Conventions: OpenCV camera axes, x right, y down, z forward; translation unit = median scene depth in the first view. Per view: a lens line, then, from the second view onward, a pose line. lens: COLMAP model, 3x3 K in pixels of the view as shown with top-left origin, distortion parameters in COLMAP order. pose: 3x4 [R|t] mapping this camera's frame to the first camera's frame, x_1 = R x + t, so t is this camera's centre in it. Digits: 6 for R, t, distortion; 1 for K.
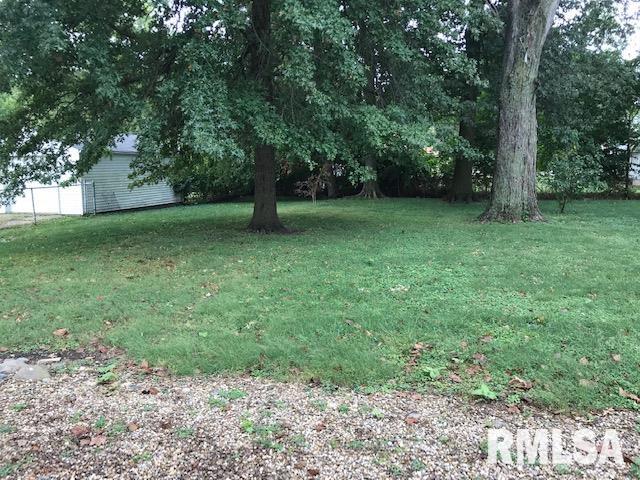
lens RADIAL K [[528.9, 0, 322.2], [0, 528.9, 235.2], [0, 0, 1]] dist [0.040205, -0.064221]
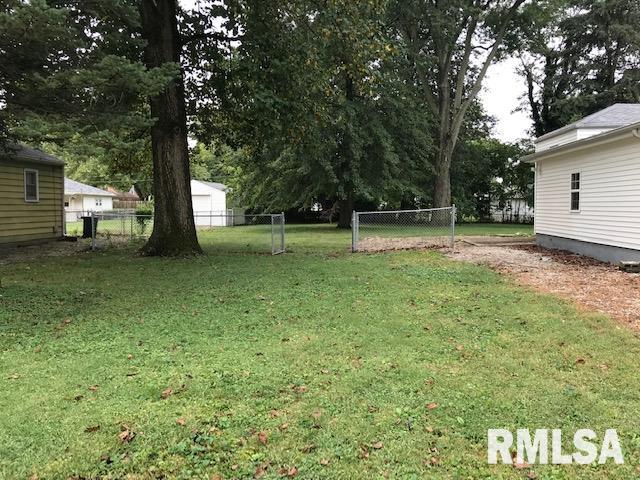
lens RADIAL K [[528.9, 0, 322.7], [0, 528.9, 238.2], [0, 0, 1]] dist [0.040205, -0.064221]
pose [[0.979503, -0.002206, 0.201419, -1.172672], [0.017685, 0.997020, -0.075087, 0.353590], [-0.200653, 0.077110, 0.976623, -2.180841]]
